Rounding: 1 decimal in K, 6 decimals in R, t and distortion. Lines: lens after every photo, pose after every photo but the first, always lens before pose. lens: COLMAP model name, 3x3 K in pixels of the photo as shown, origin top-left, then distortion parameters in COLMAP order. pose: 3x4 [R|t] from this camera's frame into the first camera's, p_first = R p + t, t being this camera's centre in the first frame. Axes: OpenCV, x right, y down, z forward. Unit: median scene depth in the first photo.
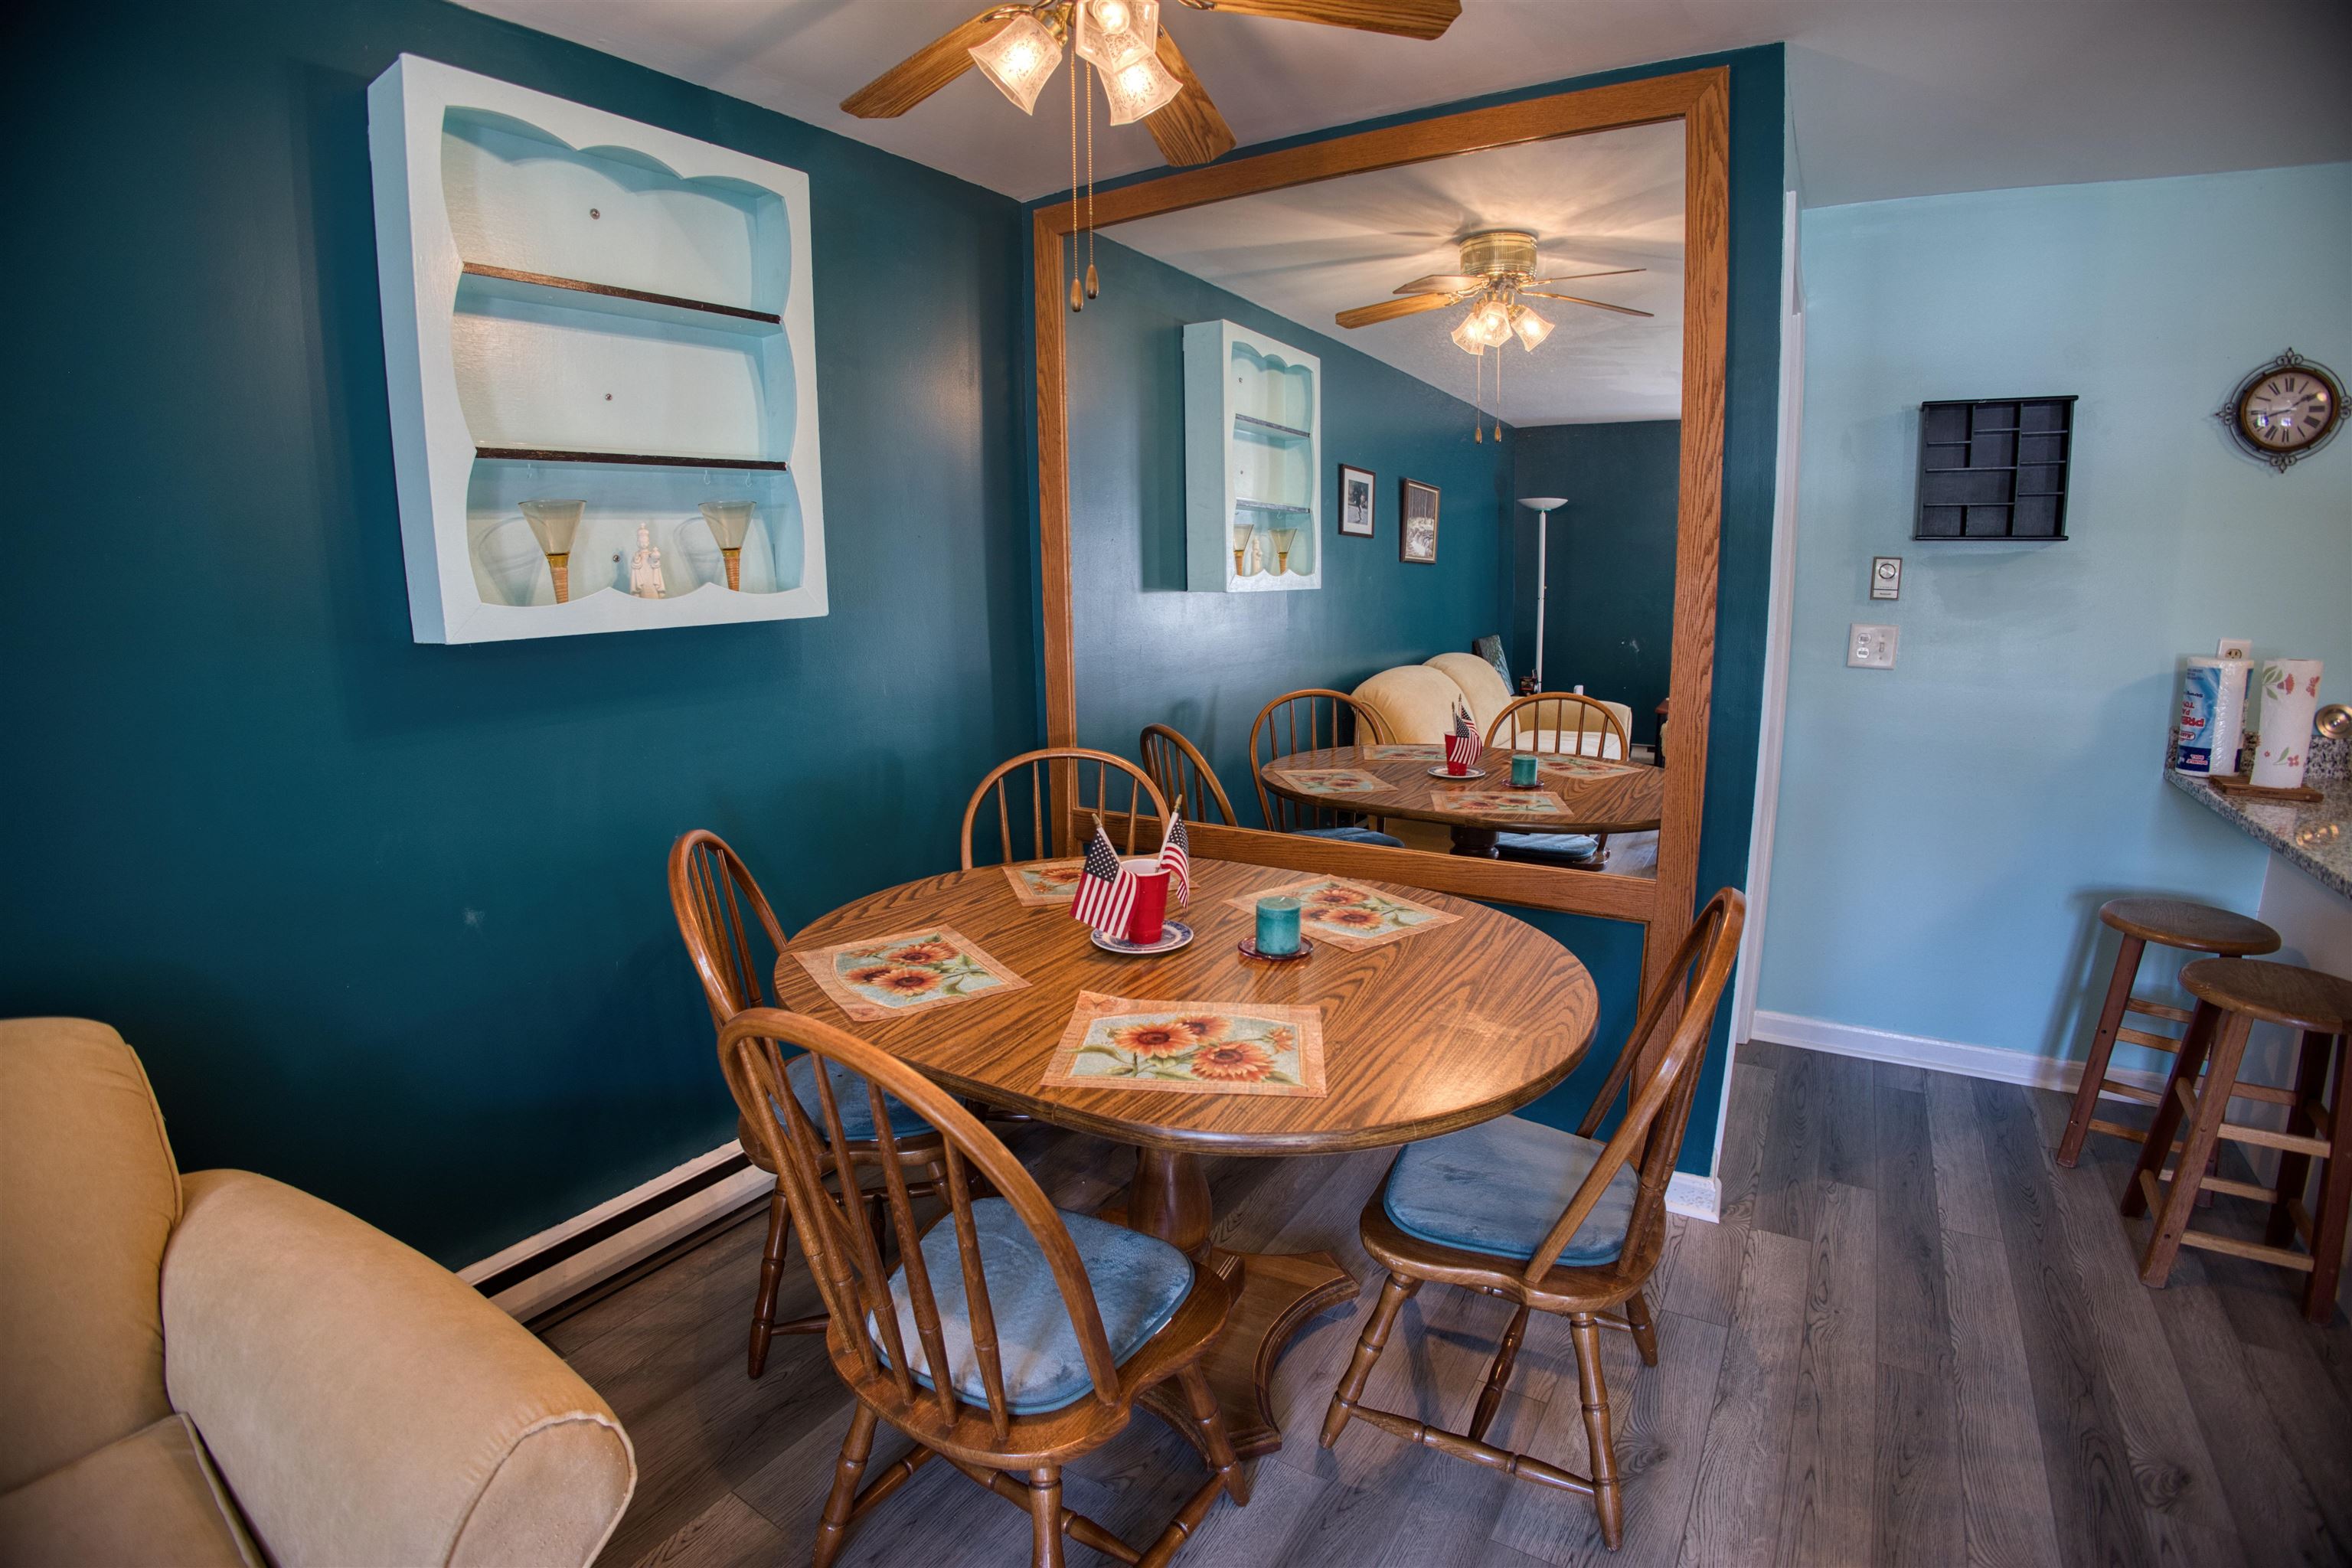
lens RADIAL K [[1078.1, 0, 1184.0], [0, 1078.1, 784.9], [0, 0, 1]] dist [-0.144455, 0.032427]
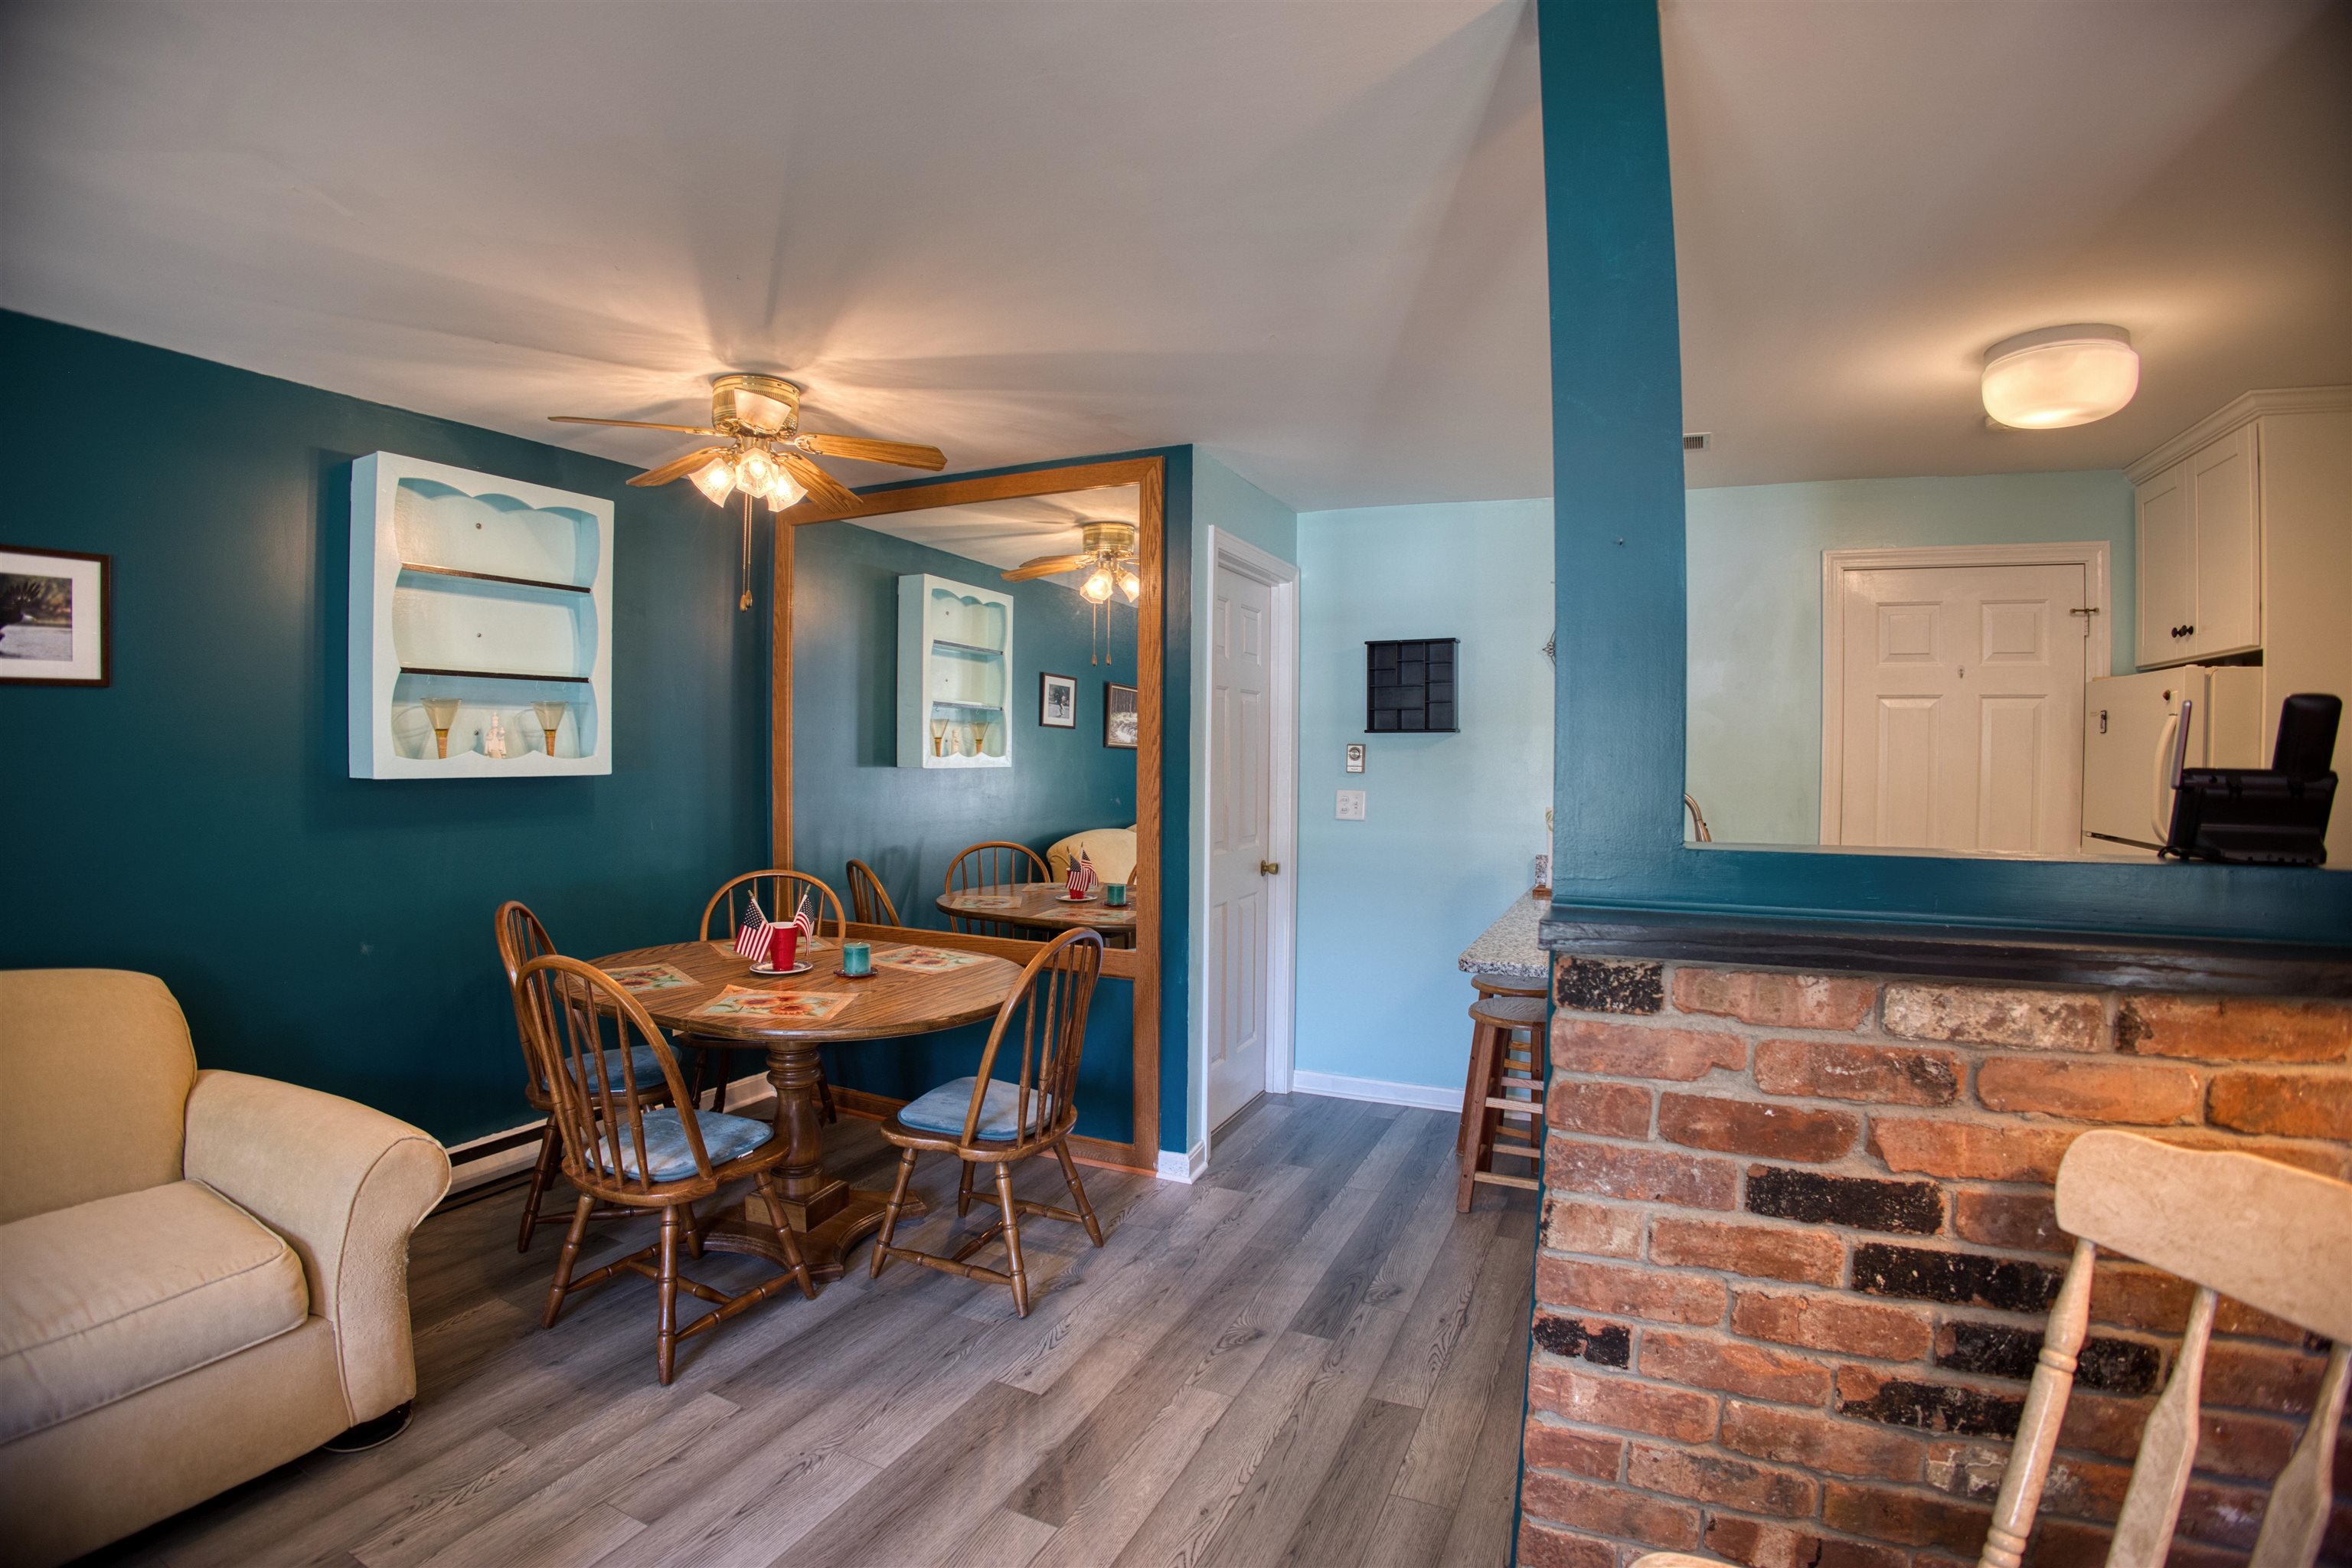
lens RADIAL K [[1078.1, 0, 1184.0], [0, 1078.1, 784.9], [0, 0, 1]] dist [-0.144455, 0.032427]
pose [[0.990624, 0.018232, 0.135397, 0.297087], [0.004561, 0.986090, -0.166152, 0.113835], [-0.136543, 0.165212, 0.976761, -0.609021]]
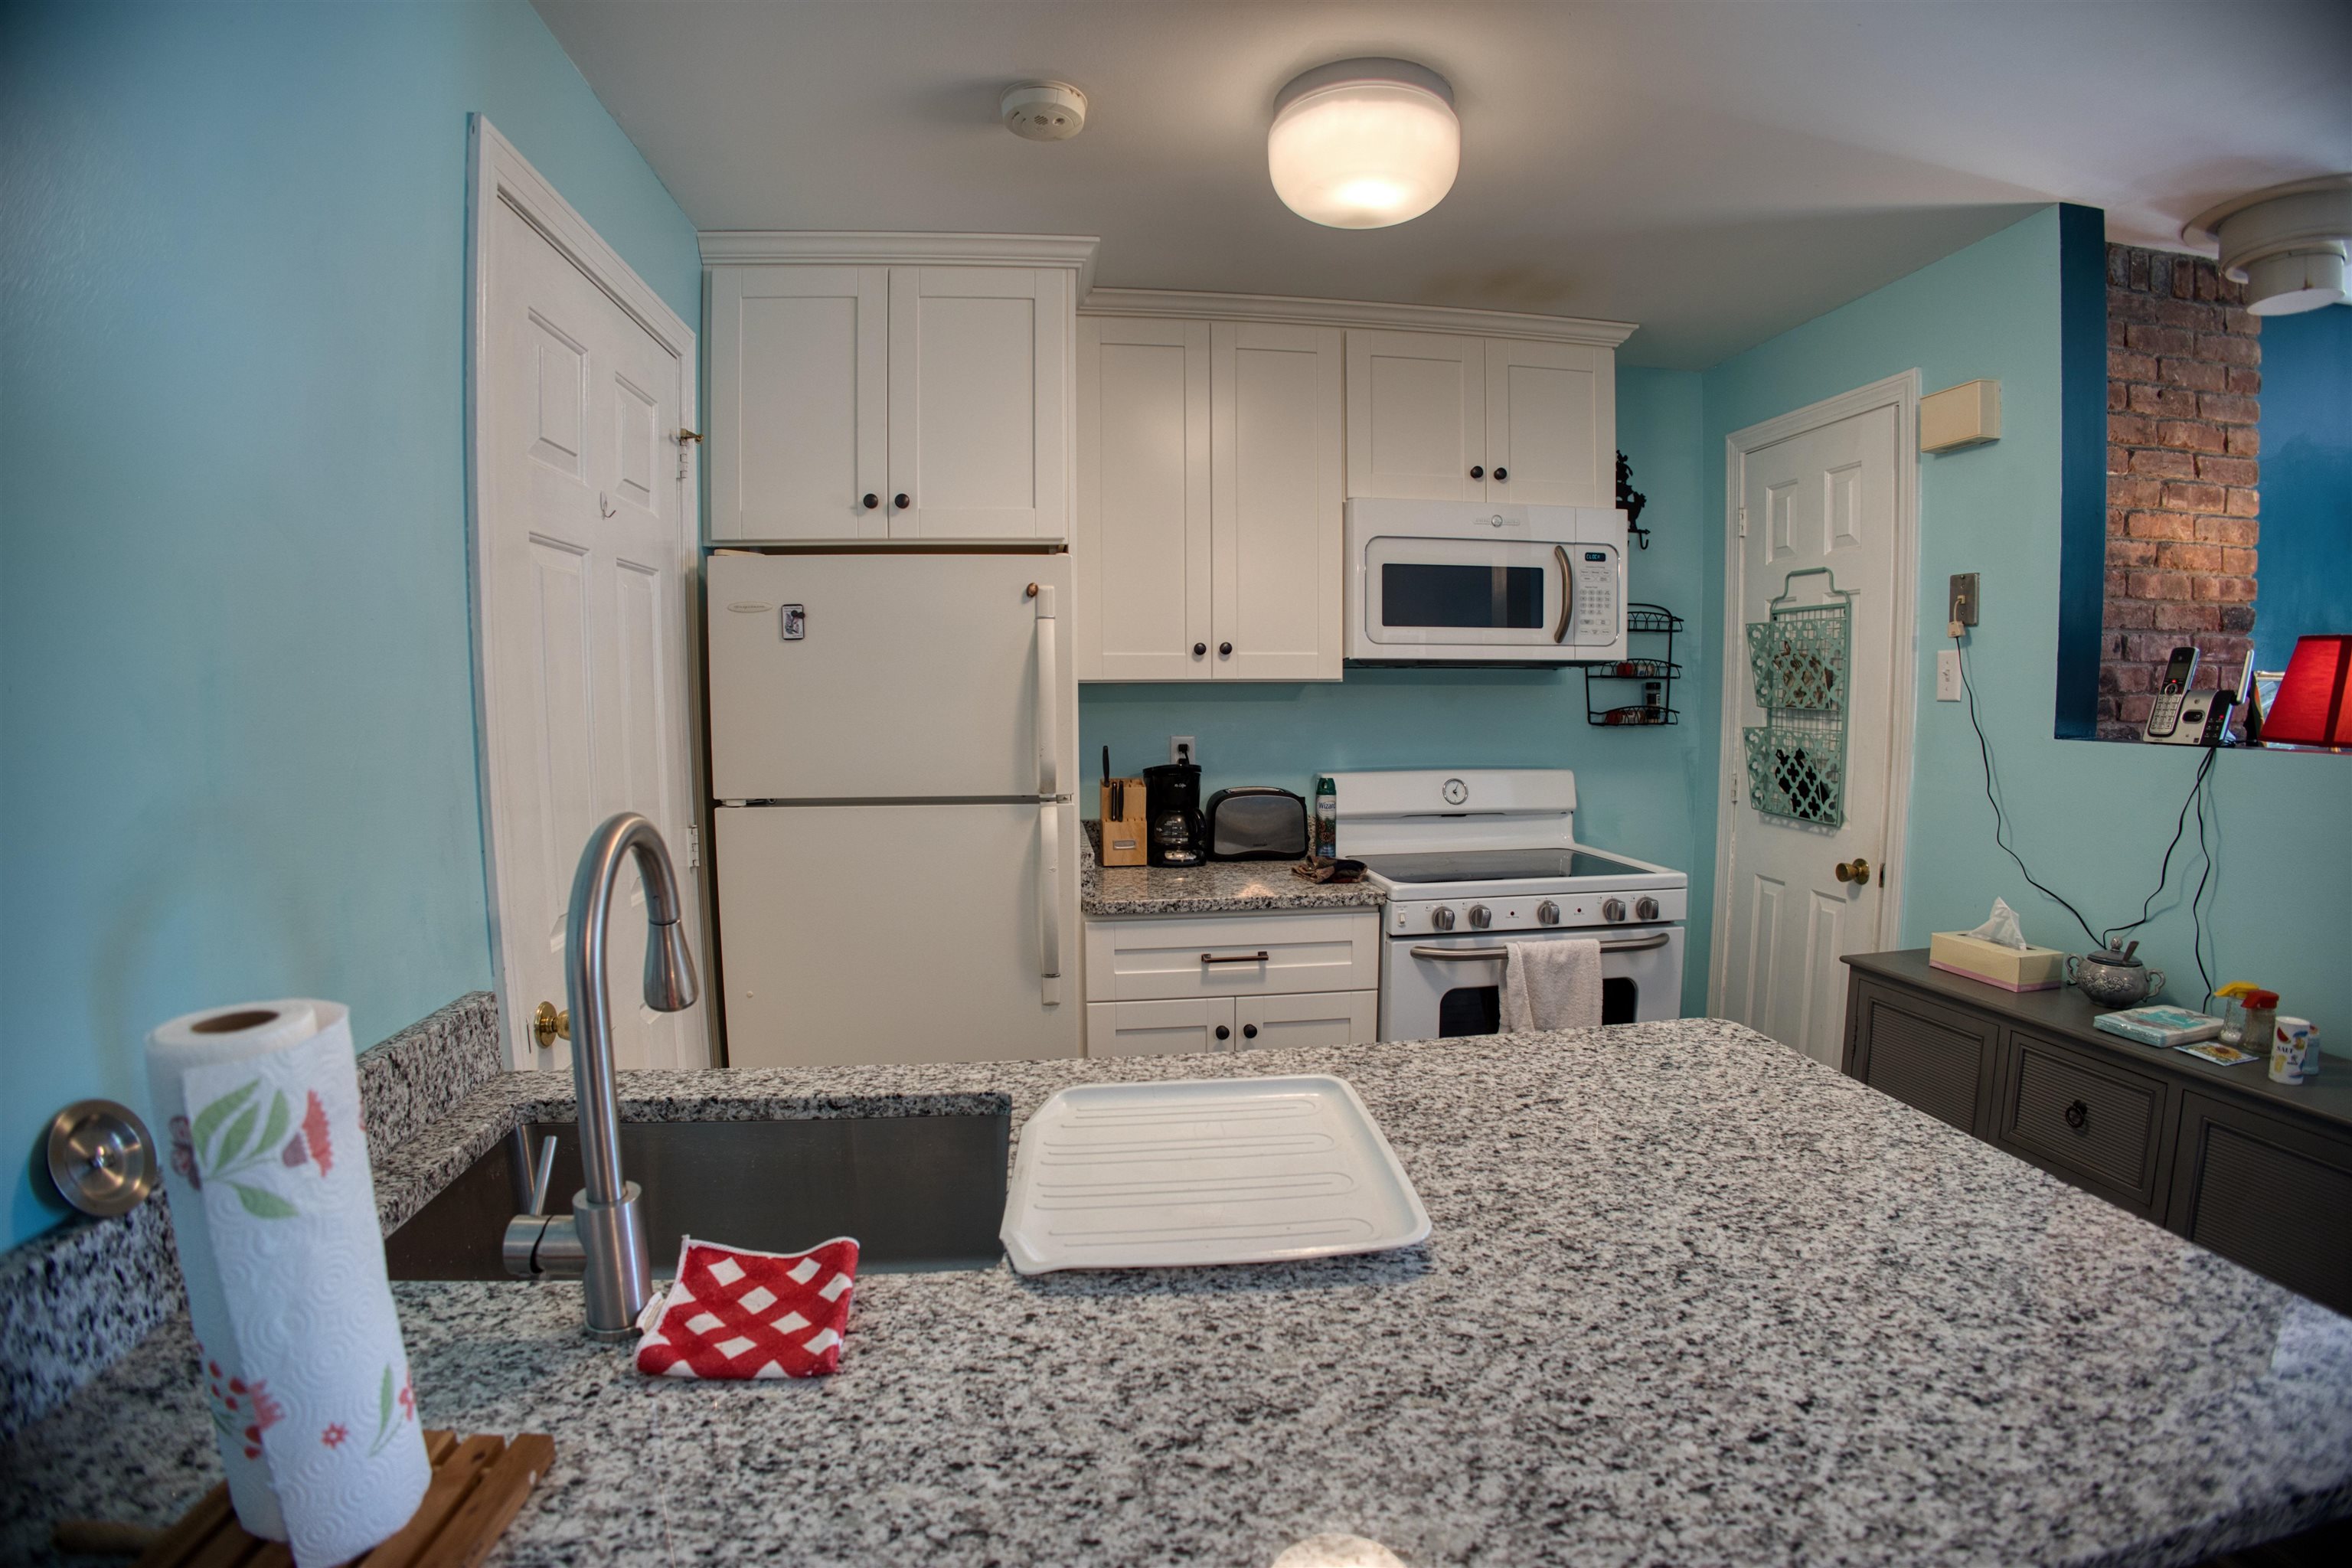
lens RADIAL K [[1078.1, 0, 1184.0], [0, 1078.1, 784.9], [0, 0, 1]] dist [-0.144455, 0.032427]
pose [[-0.645642, -0.050625, 0.761960, 0.832547], [0.165095, 0.964949, 0.204004, -0.195868], [-0.745580, 0.257510, -0.614653, 0.921314]]
